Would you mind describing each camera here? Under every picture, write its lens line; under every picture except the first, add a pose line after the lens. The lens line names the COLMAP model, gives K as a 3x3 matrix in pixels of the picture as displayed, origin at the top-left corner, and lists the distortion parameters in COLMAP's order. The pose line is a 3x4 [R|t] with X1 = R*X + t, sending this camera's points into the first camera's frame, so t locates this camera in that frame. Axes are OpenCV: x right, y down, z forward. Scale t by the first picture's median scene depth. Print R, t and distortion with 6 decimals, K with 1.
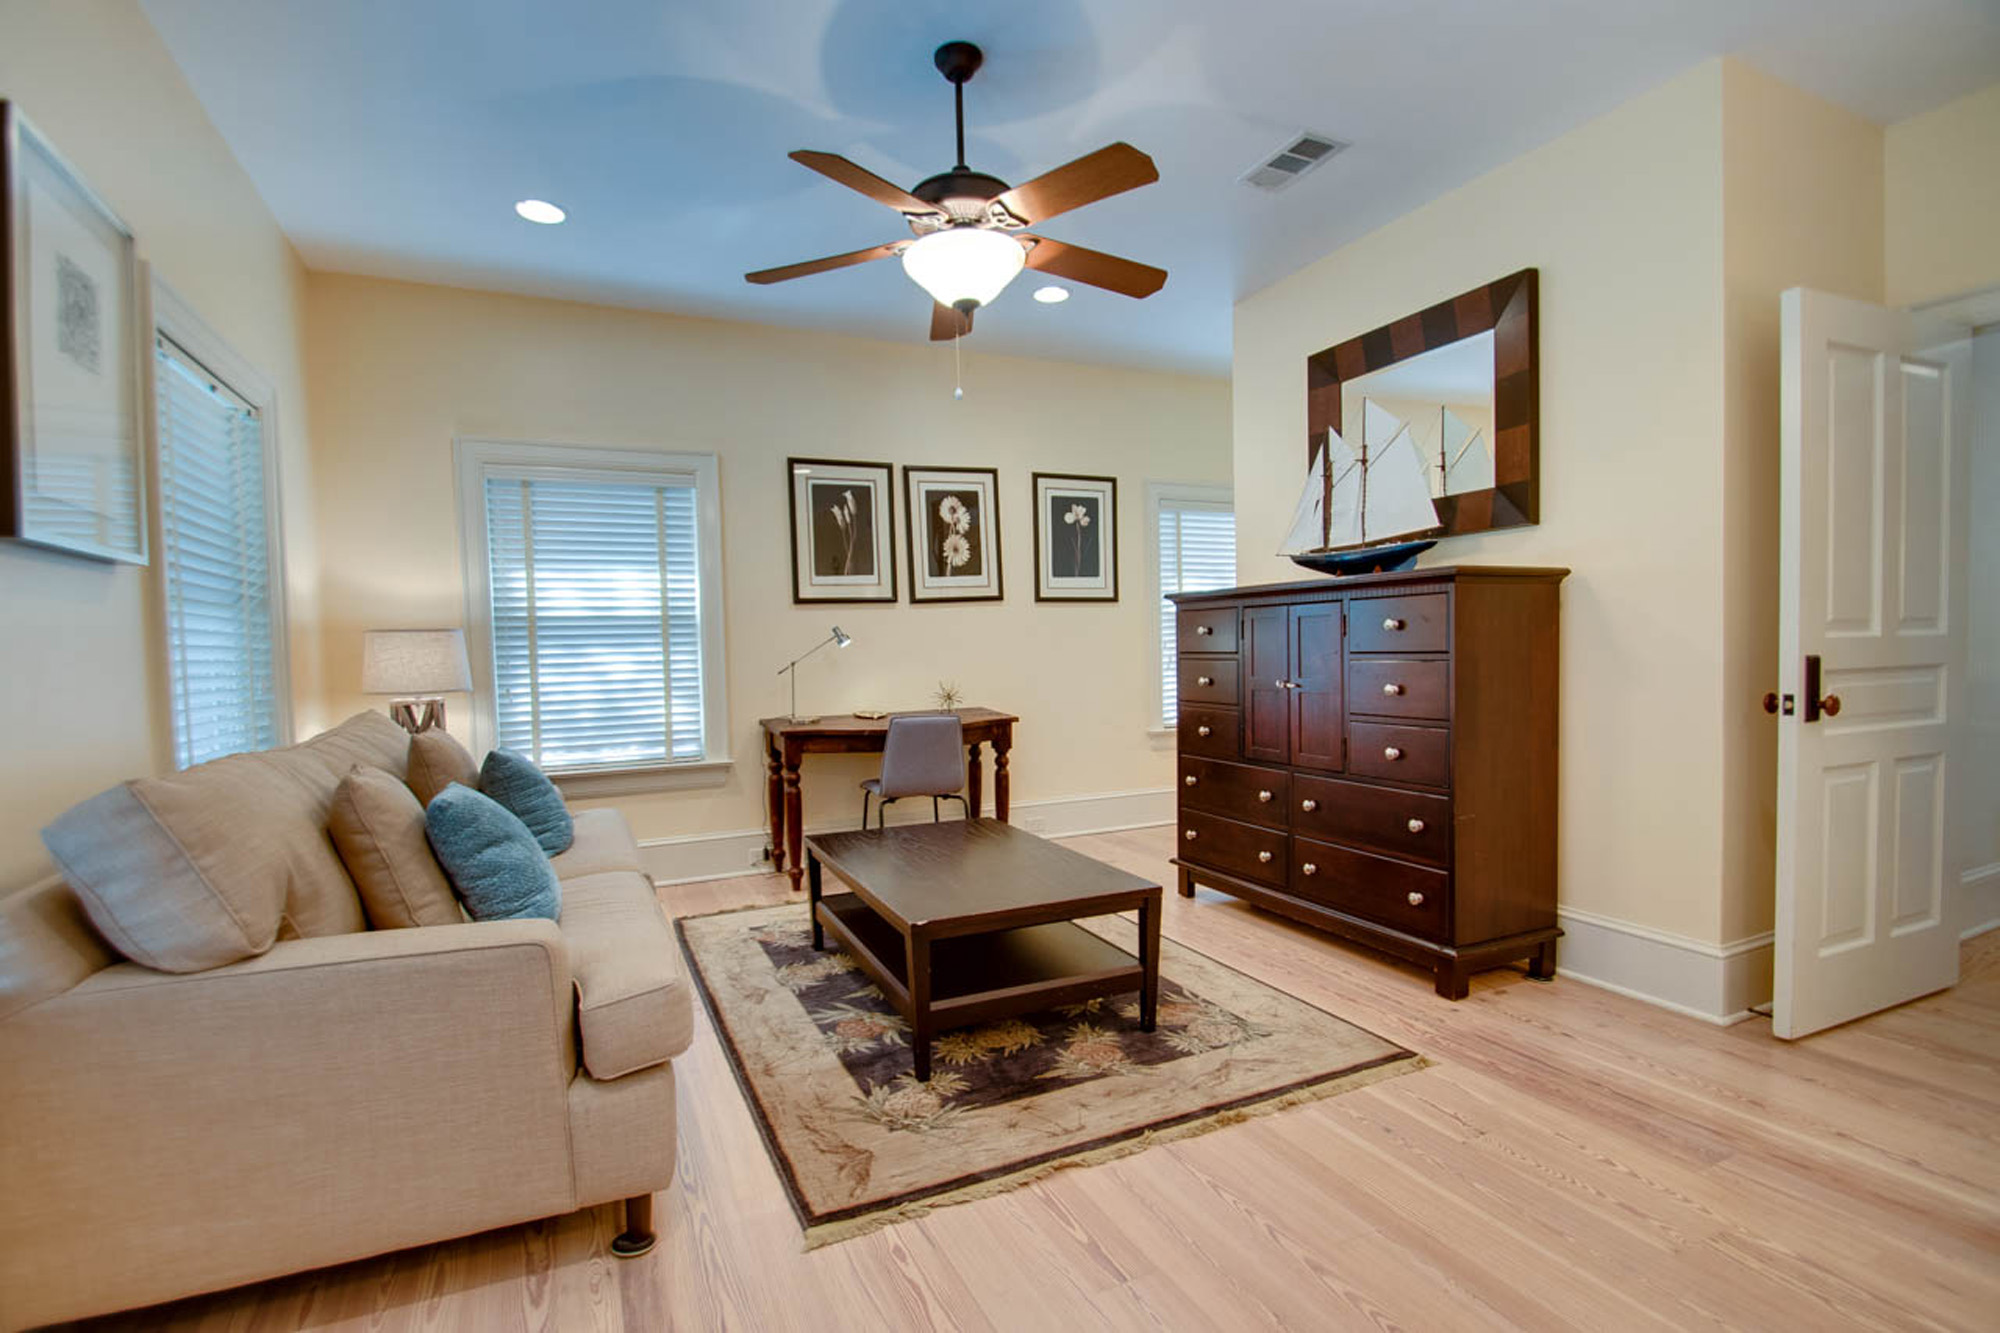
lens RADIAL K [[929.0, 0, 995.7], [0, 929.0, 691.5], [0, 0, 1]] dist [0.001423, -0.012441]
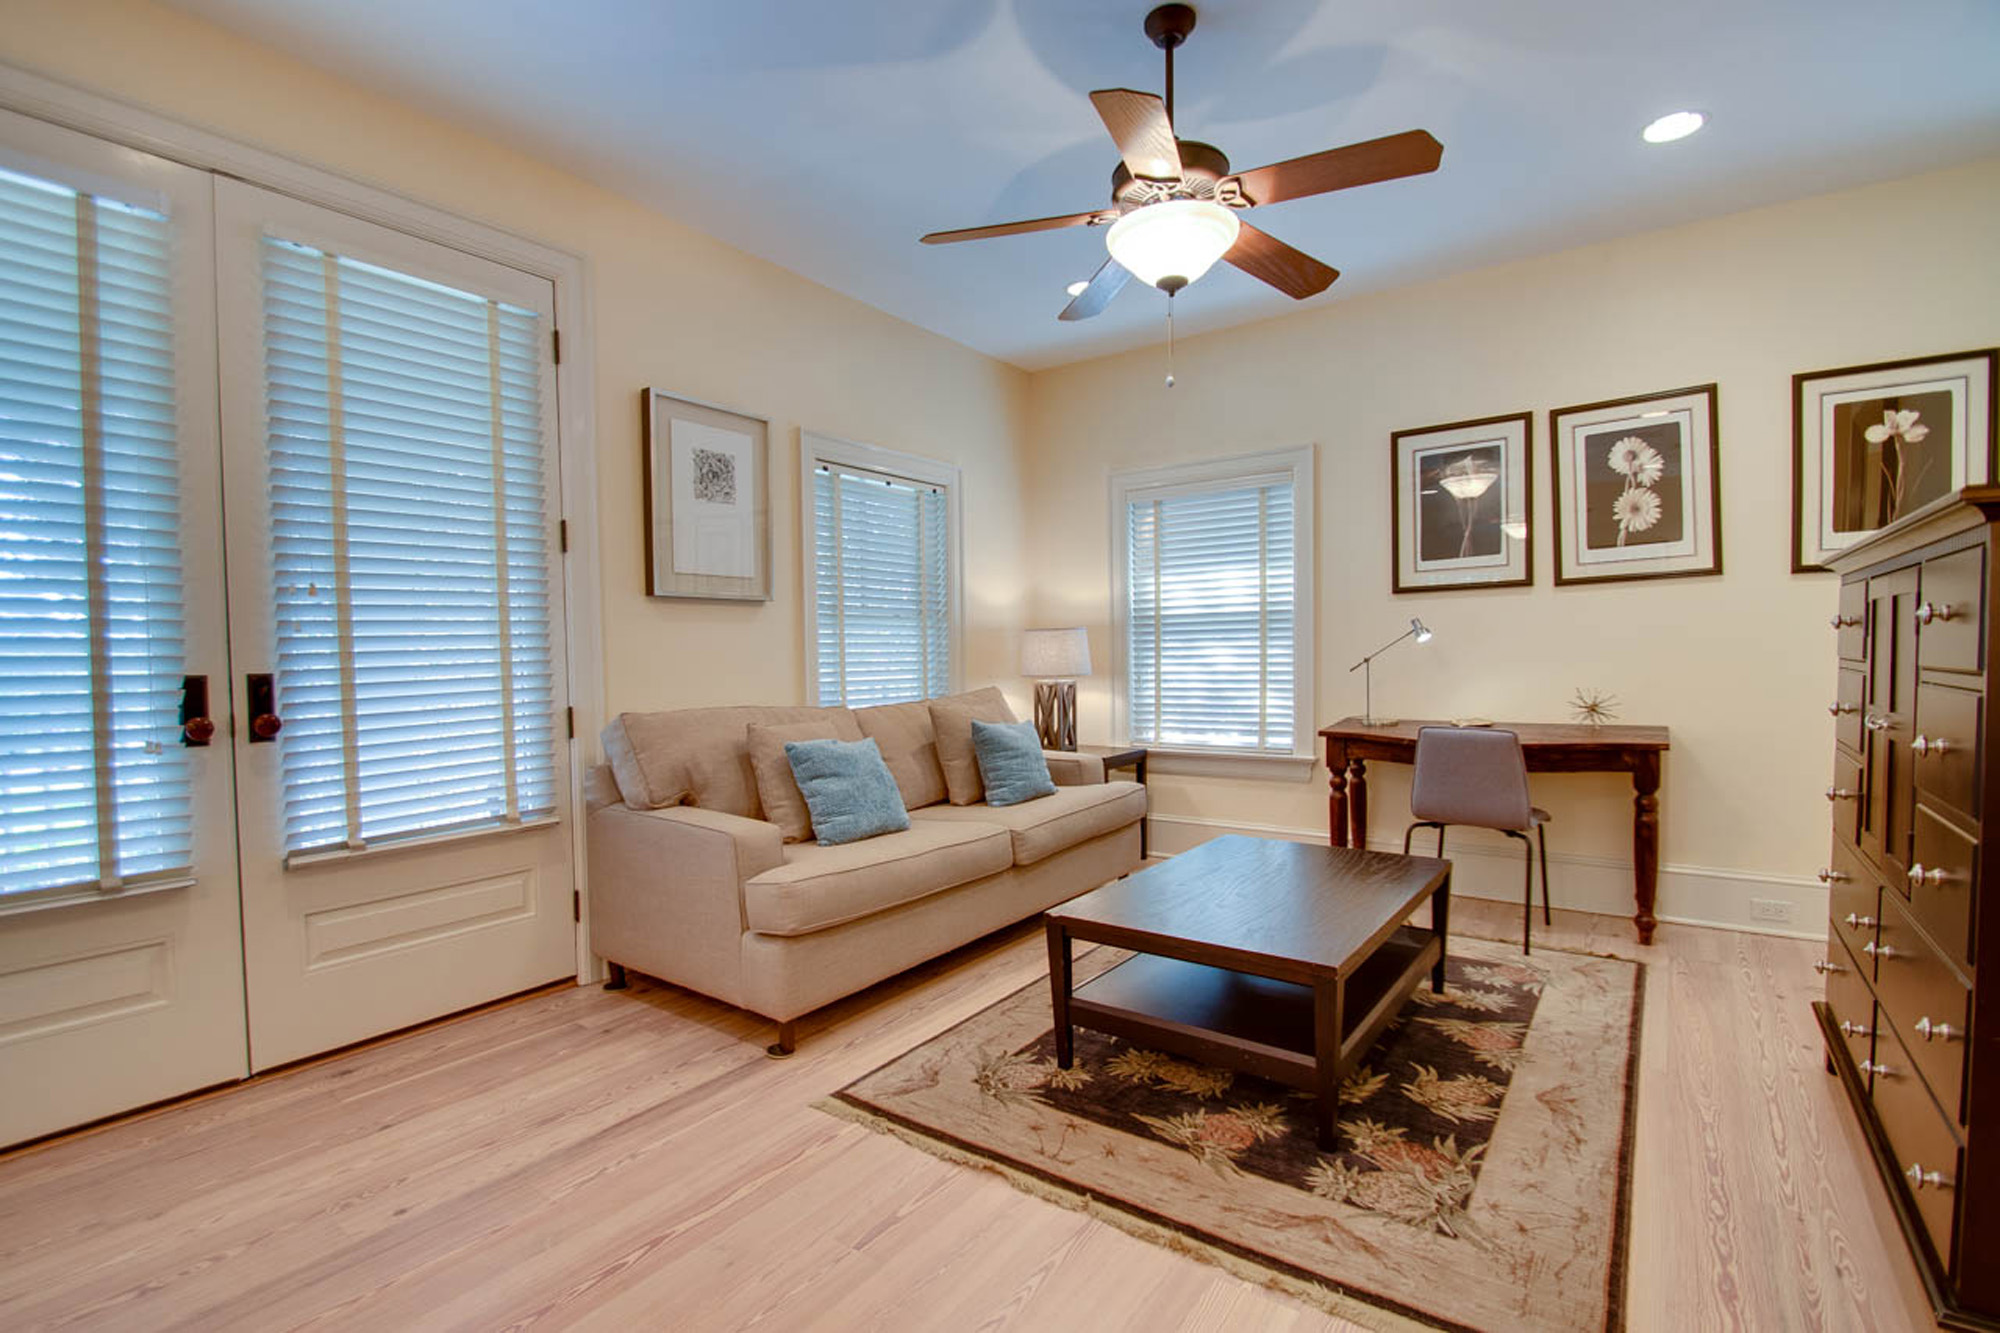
lens RADIAL K [[929.0, 0, 964.2], [0, 929.0, 691.4], [0, 0, 1]] dist [0.001423, -0.012441]
pose [[0.469848, 0.053493, -0.881125, 0.437281], [-0.037641, 0.998468, 0.040545, -0.022876], [0.881945, 0.014117, 0.471141, 0.232658]]
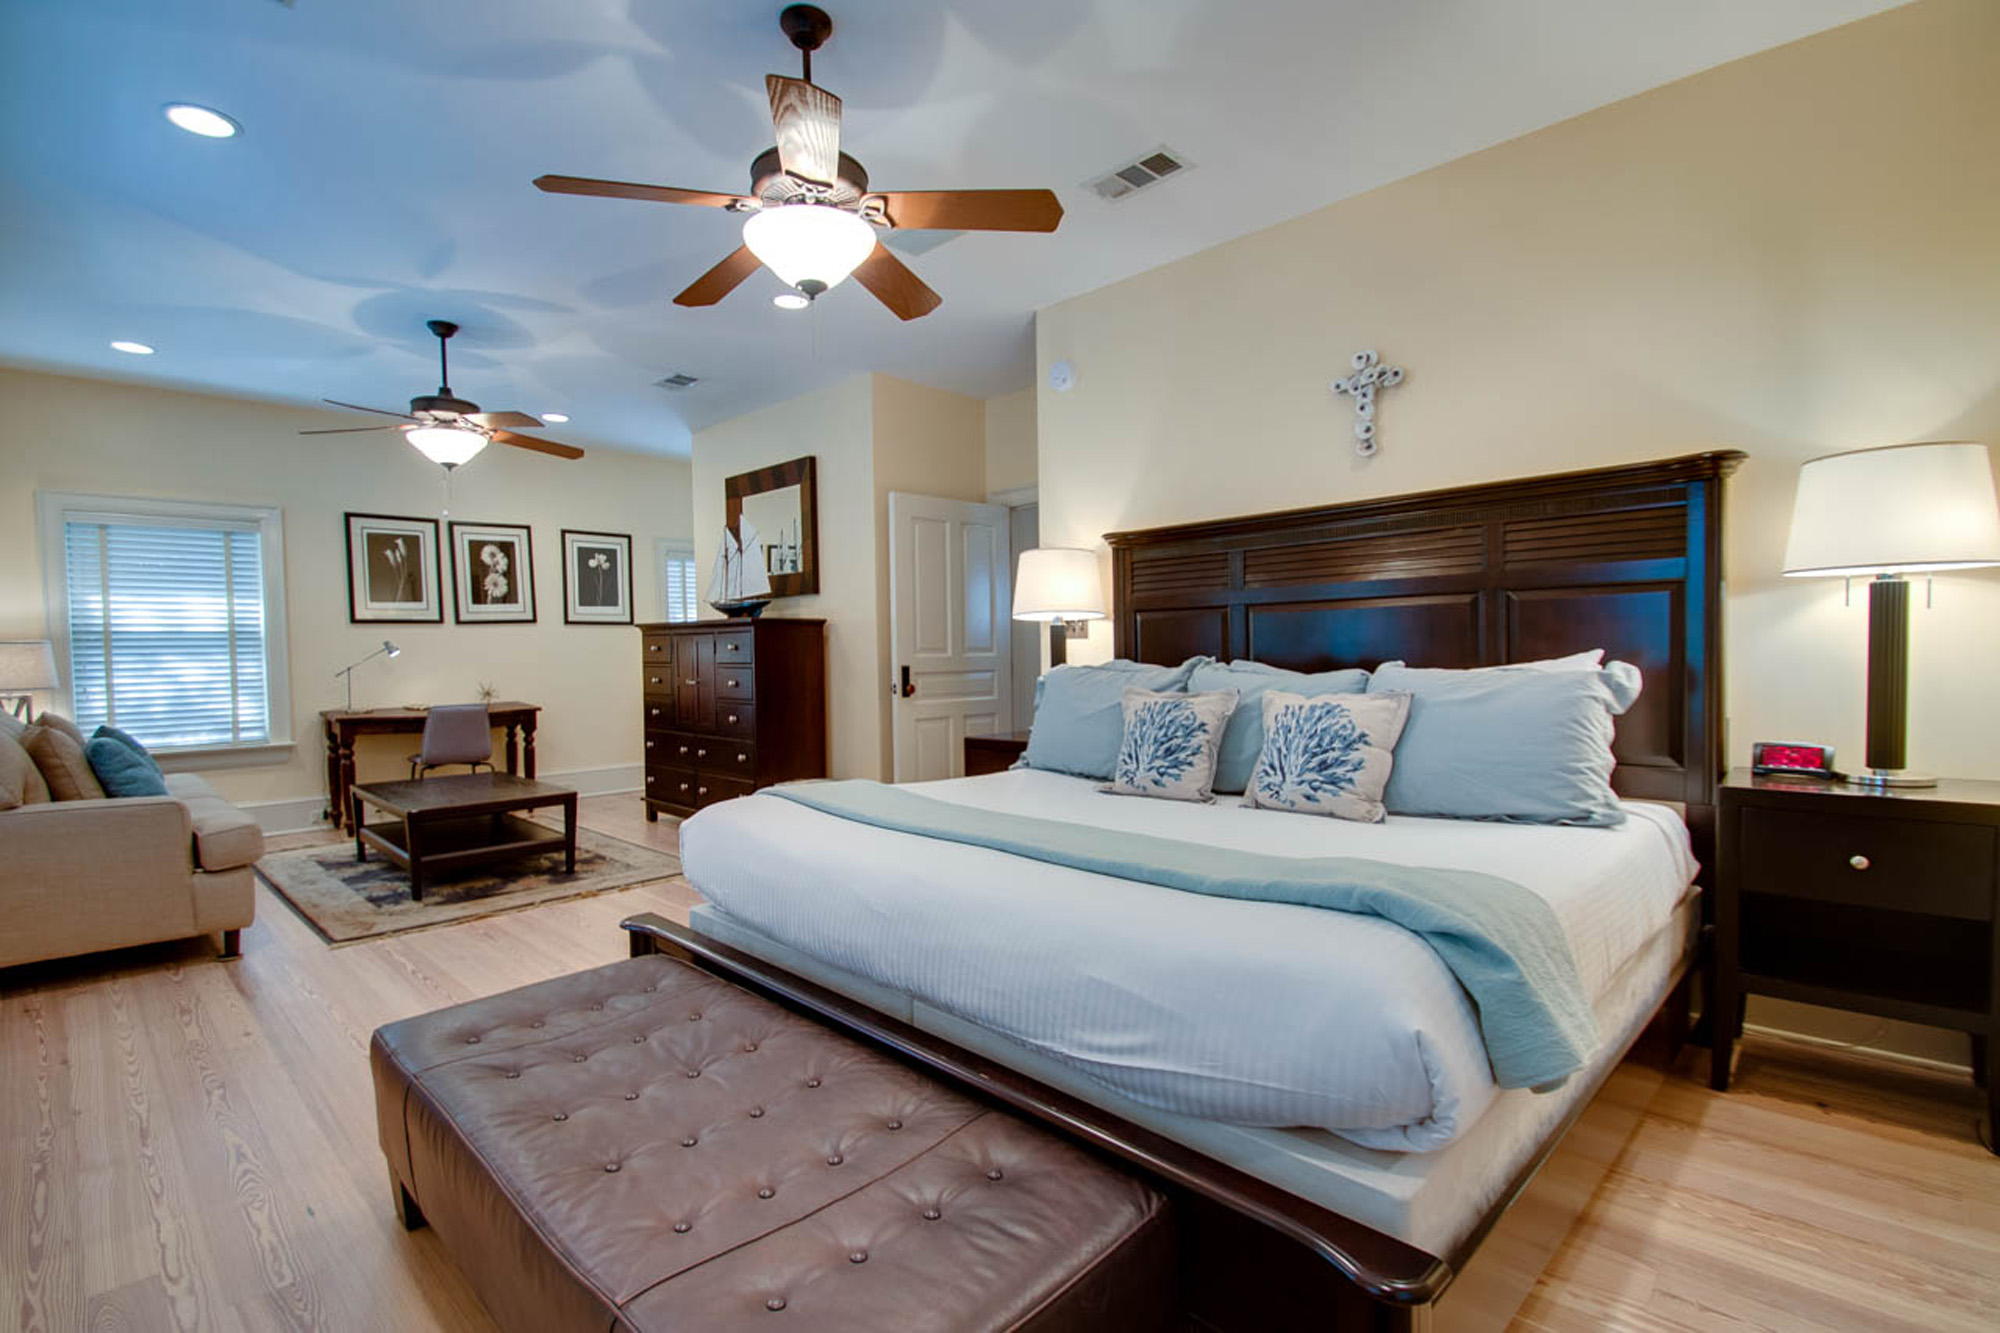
lens RADIAL K [[929.0, 0, 1007.7], [0, 929.0, 687.6], [0, 0, 1]] dist [0.001423, -0.012441]
pose [[0.931489, -0.004428, 0.363742, 0.192367], [0.009025, 0.999899, -0.010938, 0.021473], [-0.363657, 0.013472, 0.931436, -0.625900]]
